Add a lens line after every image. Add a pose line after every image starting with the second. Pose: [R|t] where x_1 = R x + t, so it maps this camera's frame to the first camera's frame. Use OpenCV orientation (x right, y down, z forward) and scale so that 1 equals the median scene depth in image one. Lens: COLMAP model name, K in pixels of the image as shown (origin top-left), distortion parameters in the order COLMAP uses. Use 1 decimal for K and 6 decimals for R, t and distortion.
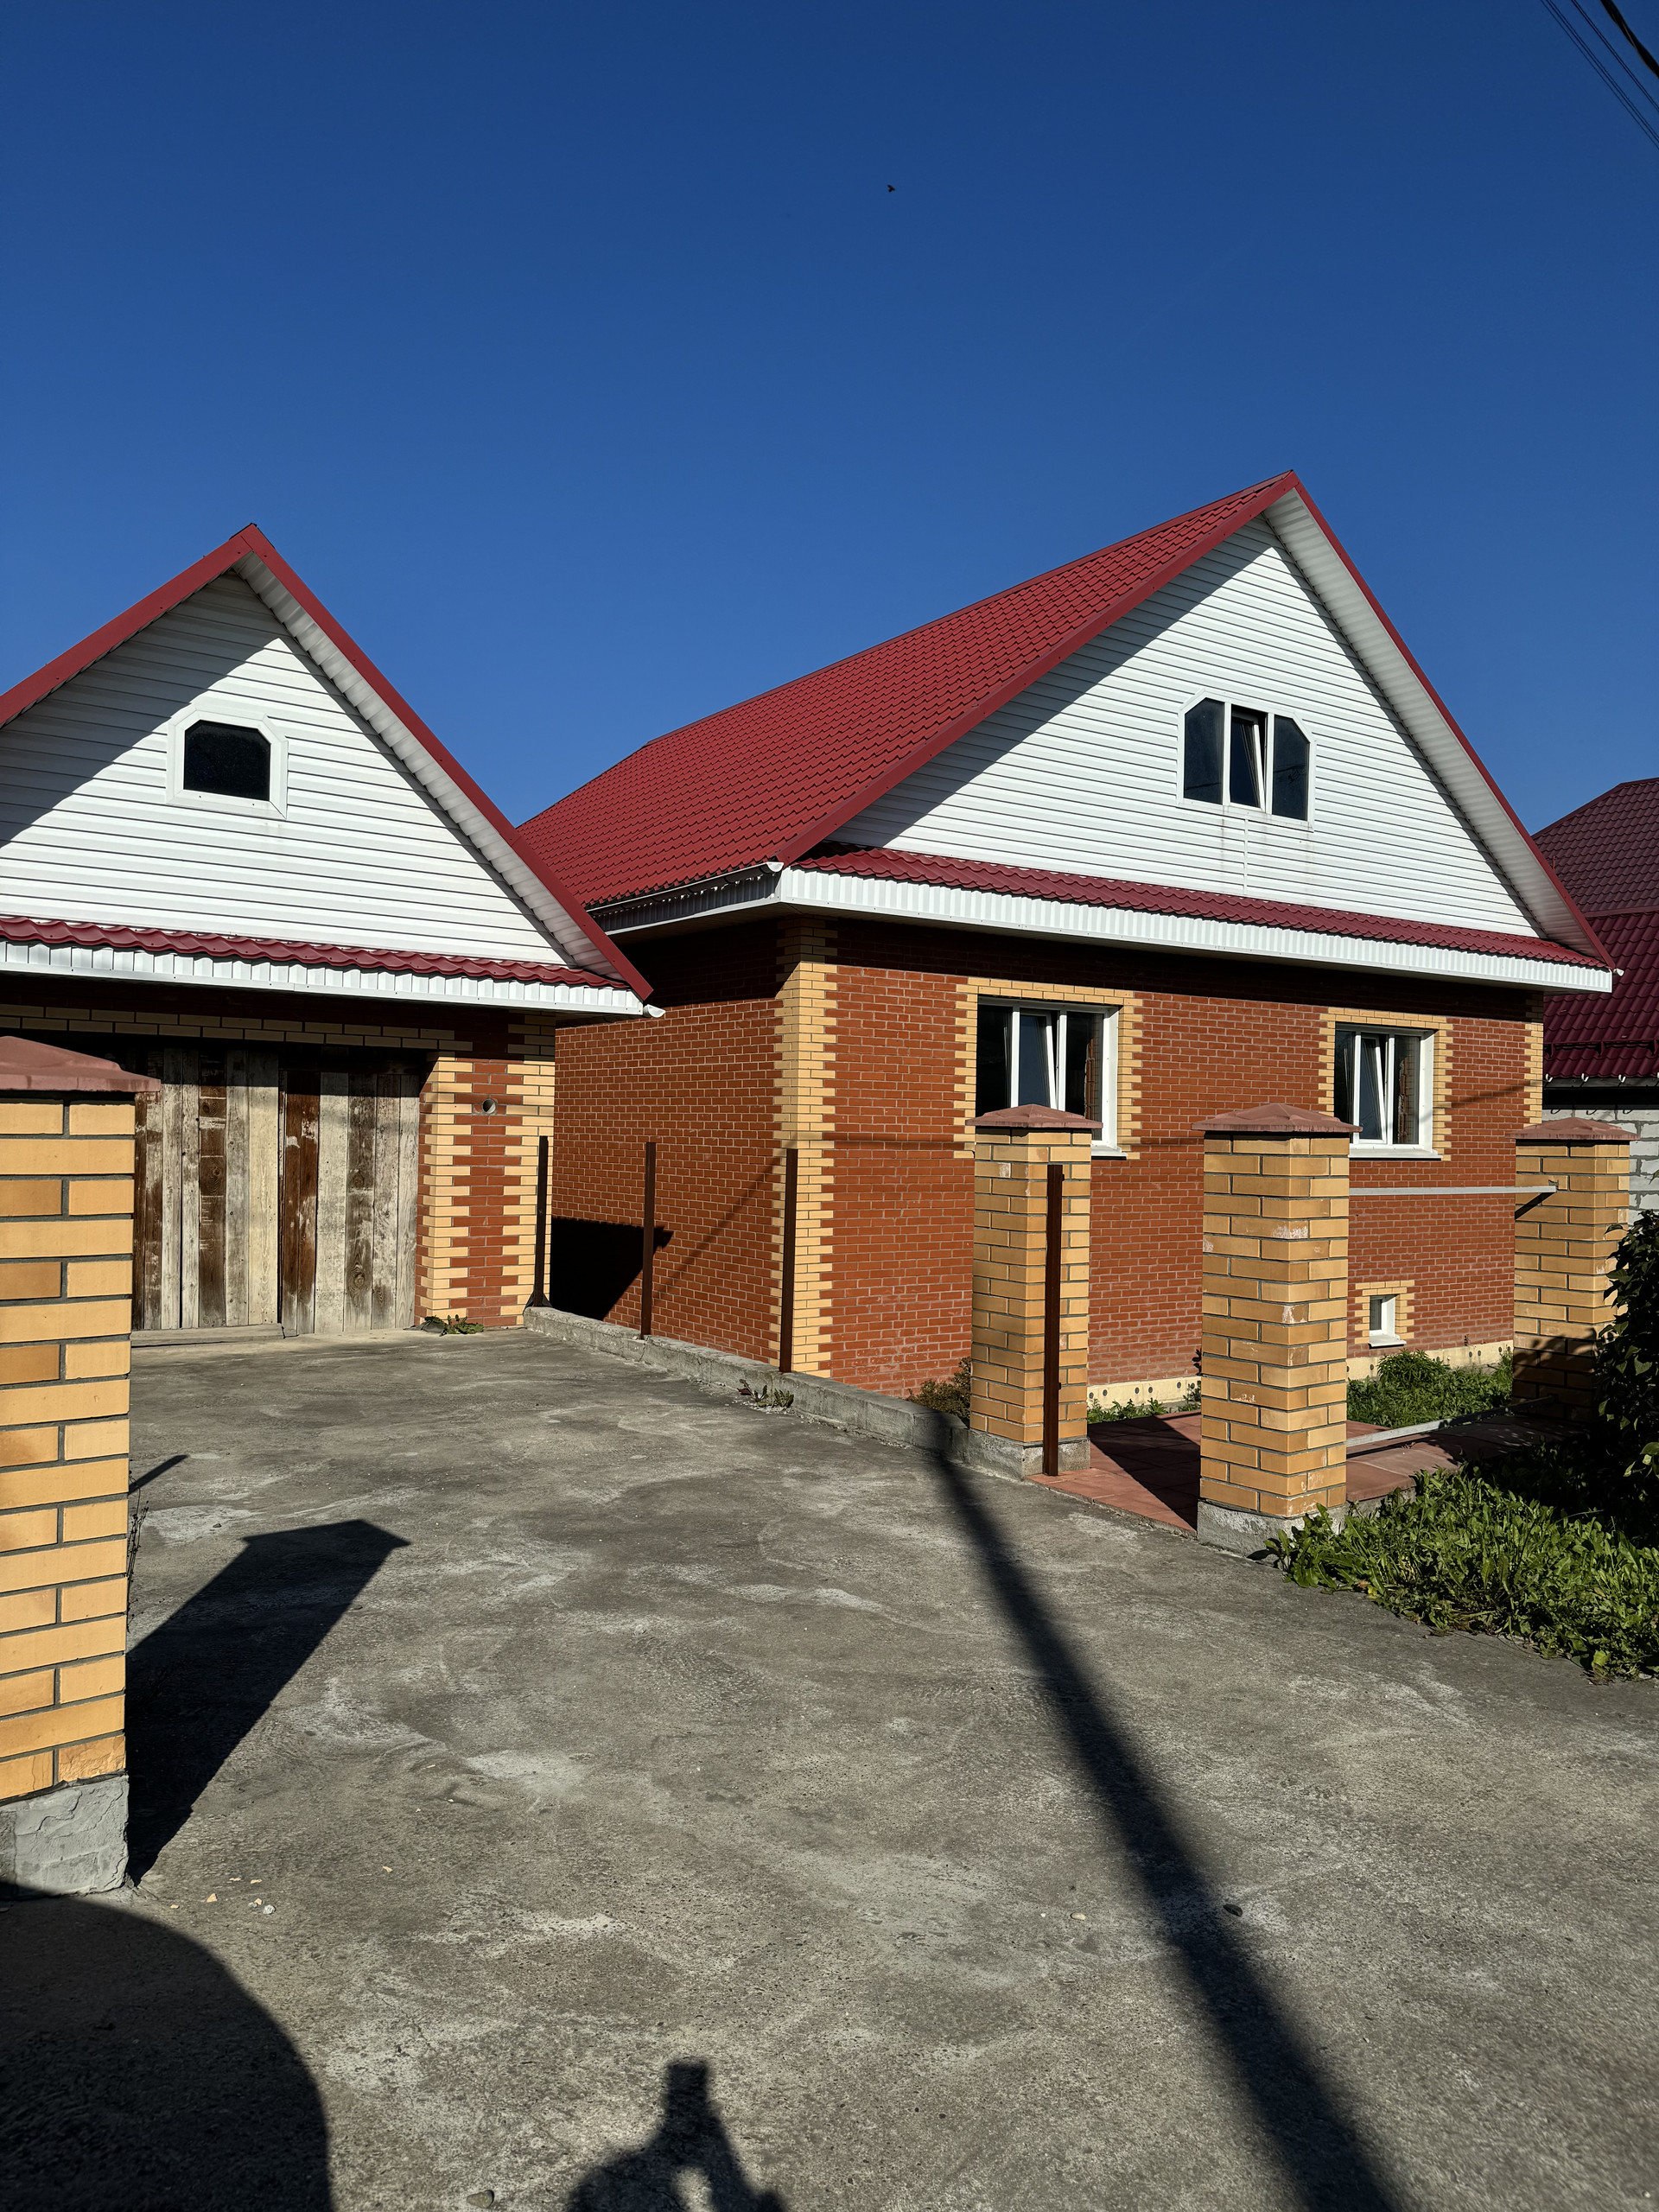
lens RADIAL K [[1547.0, 0, 829.3], [0, 1547.0, 1106.7], [0, 0, 1]] dist [0.054134, -0.001460]
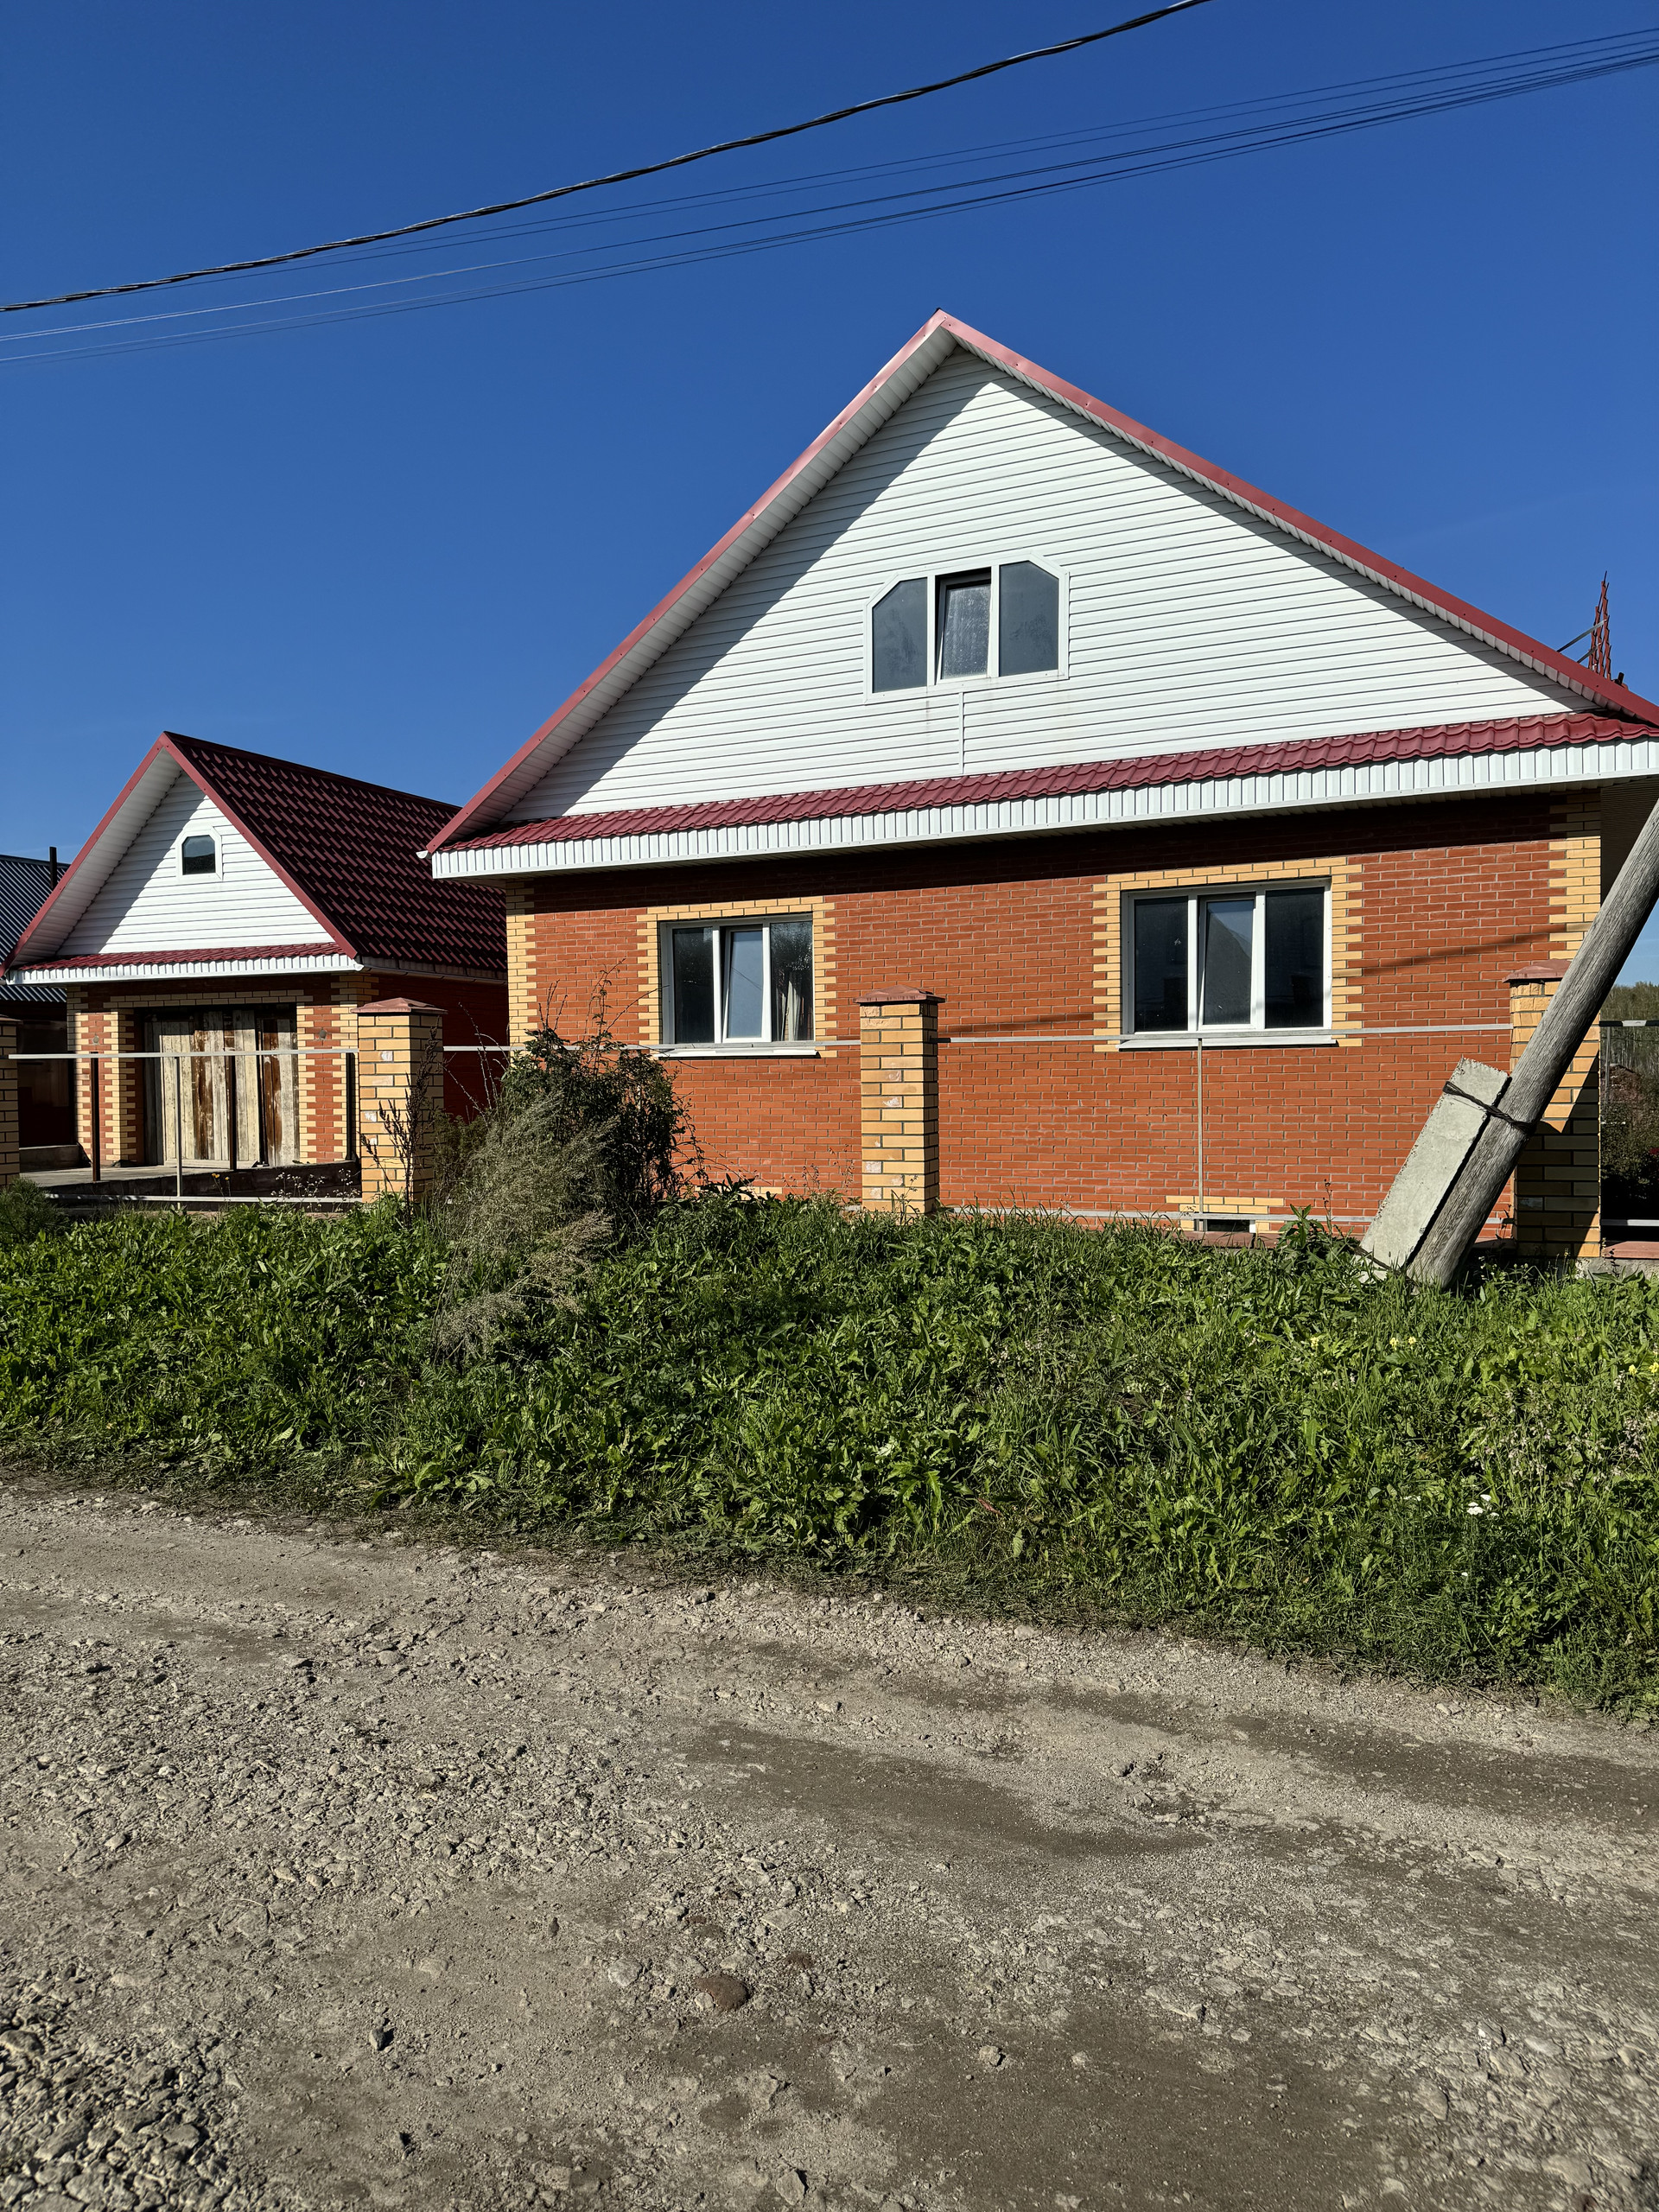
lens RADIAL K [[1547.0, 0, 830.6], [0, 1547.0, 1112.2], [0, 0, 1]] dist [0.054134, -0.001460]
pose [[0.516210, 0.000471, -0.856462, 1.187878], [0.036644, 0.999072, 0.022636, 0.051888], [0.855678, -0.043069, 0.515714, 0.501237]]
